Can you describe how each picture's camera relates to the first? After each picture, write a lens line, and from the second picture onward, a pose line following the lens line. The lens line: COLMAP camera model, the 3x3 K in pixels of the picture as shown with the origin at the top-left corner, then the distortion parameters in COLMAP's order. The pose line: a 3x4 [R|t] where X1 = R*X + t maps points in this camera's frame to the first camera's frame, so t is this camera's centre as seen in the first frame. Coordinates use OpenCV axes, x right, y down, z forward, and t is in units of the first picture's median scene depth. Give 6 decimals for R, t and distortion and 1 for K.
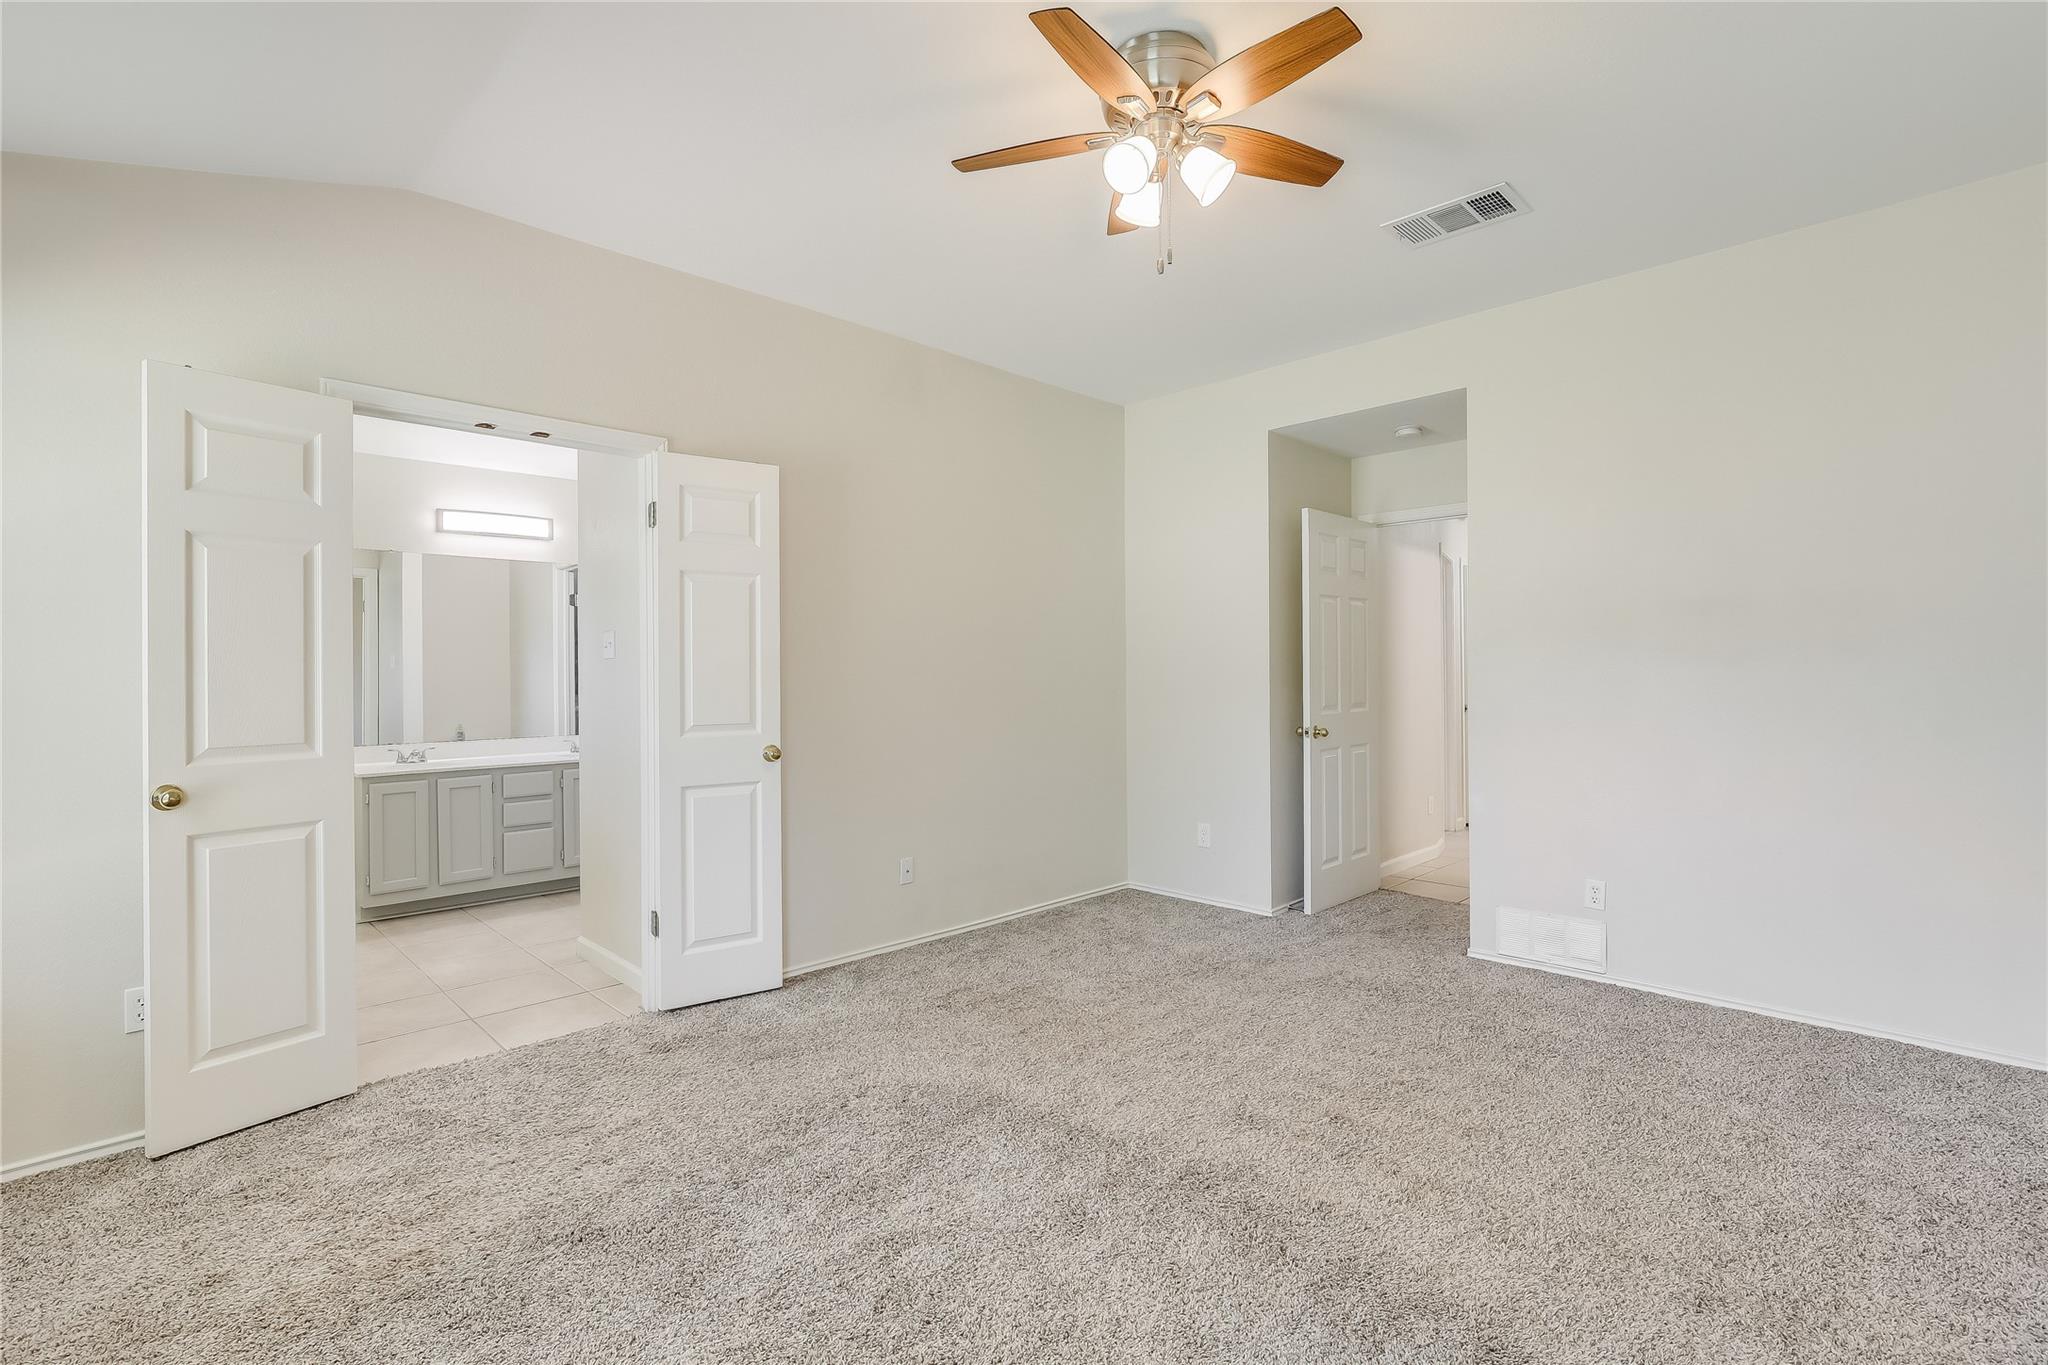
lens RADIAL K [[916.3, 0, 1010.9], [0, 916.3, 665.9], [0, 0, 1]] dist [-0.016647, -0.000031]
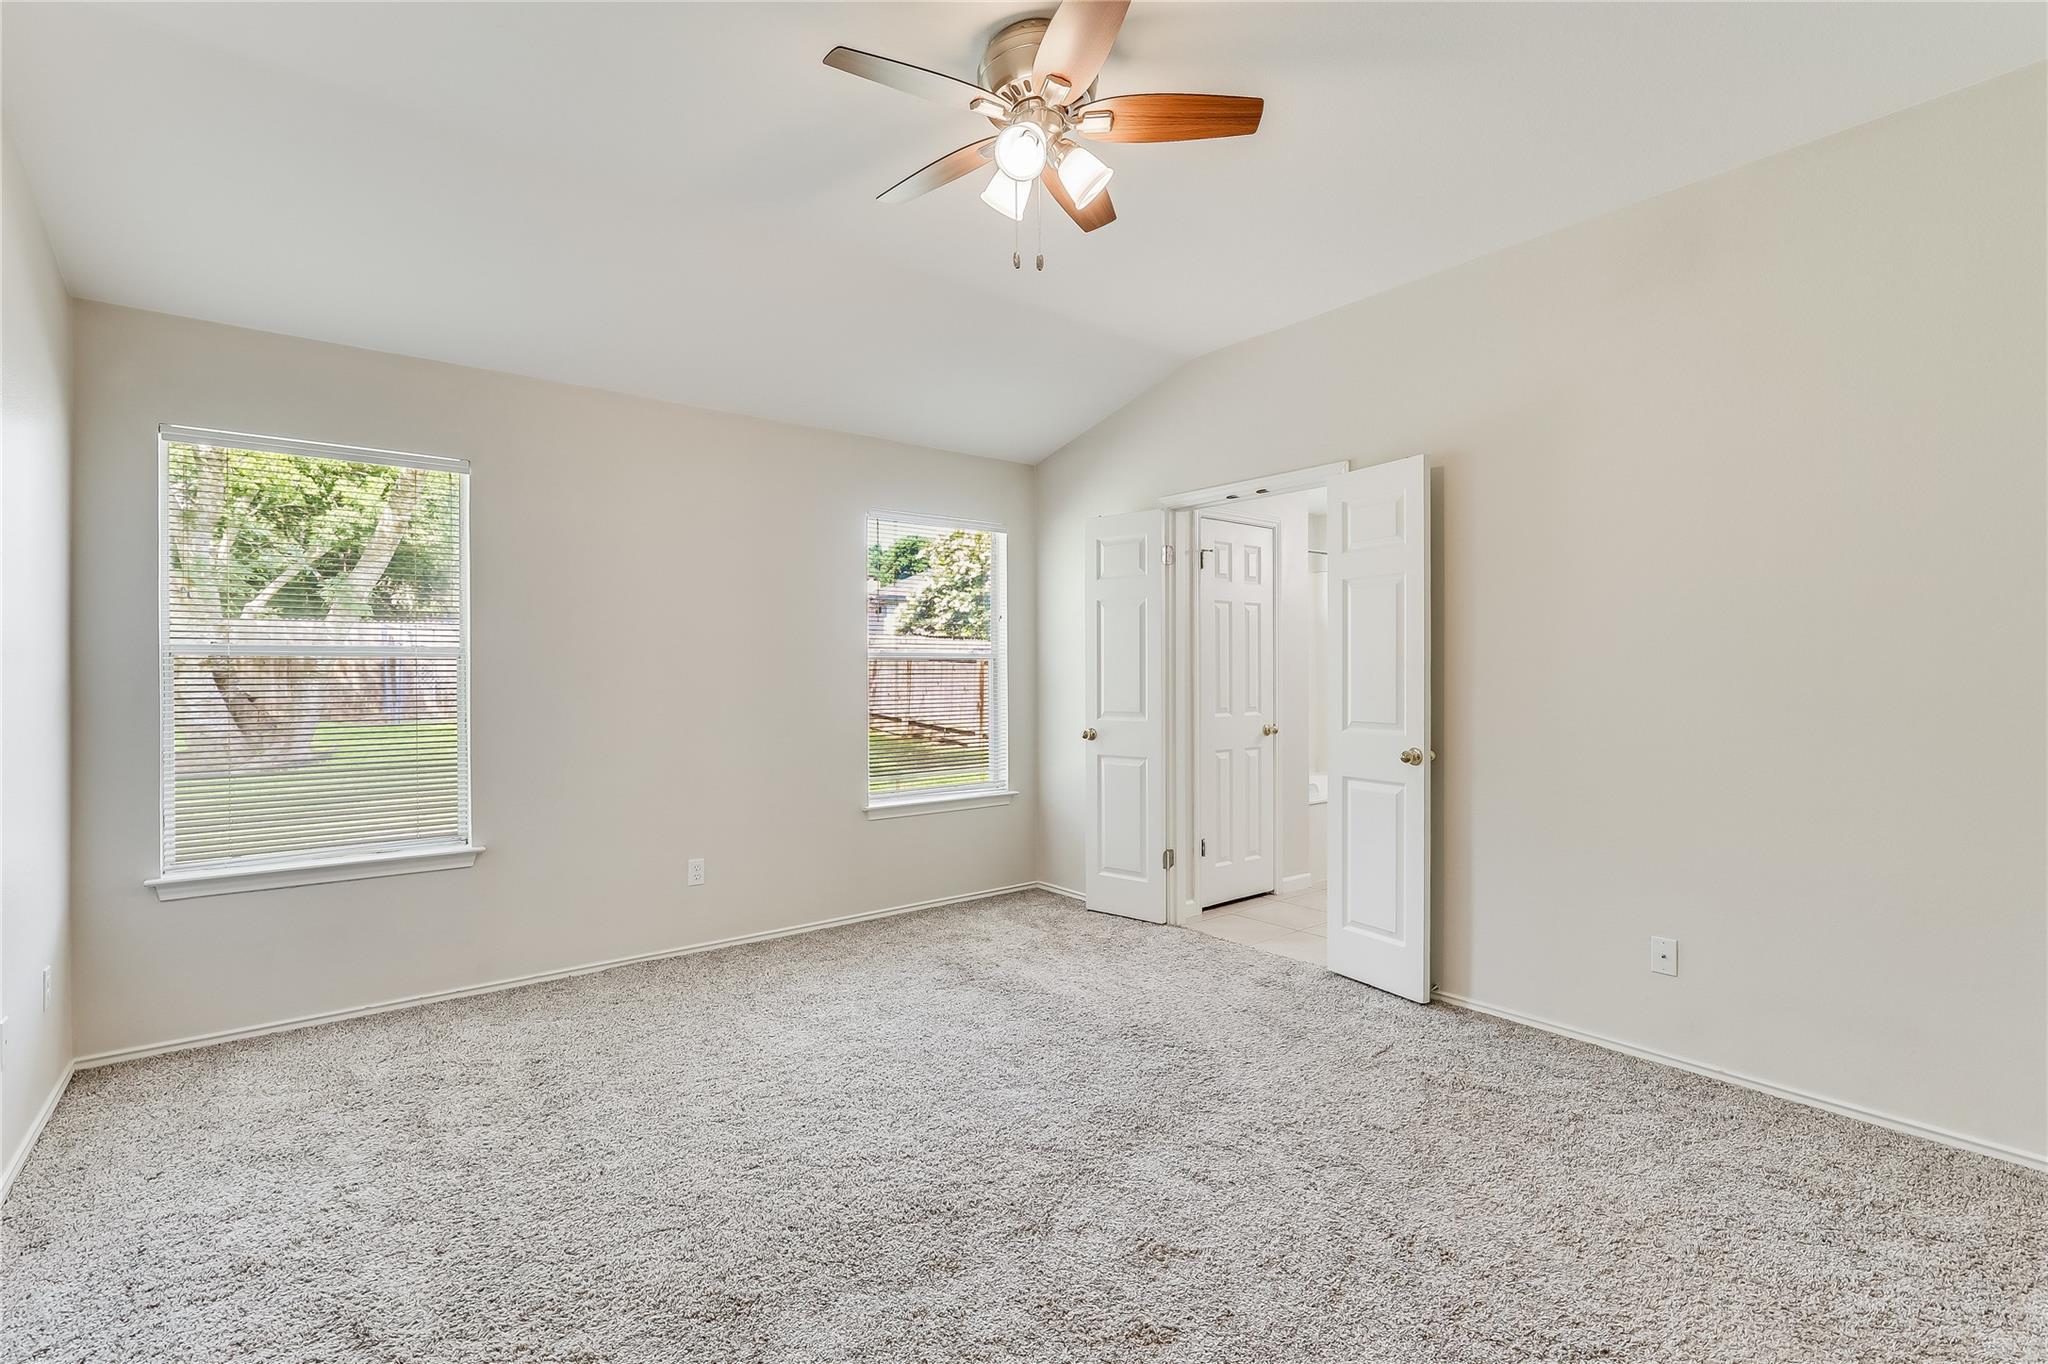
lens RADIAL K [[920.3, 0, 1019.8], [0, 920.3, 676.7], [0, 0, 1]] dist [-0.017869, -0.000660]
pose [[-0.102556, 0.010197, -0.994675, 0.743362], [0.013882, 0.999865, 0.008818, -0.002212], [0.994630, -0.012904, -0.102684, 0.695610]]
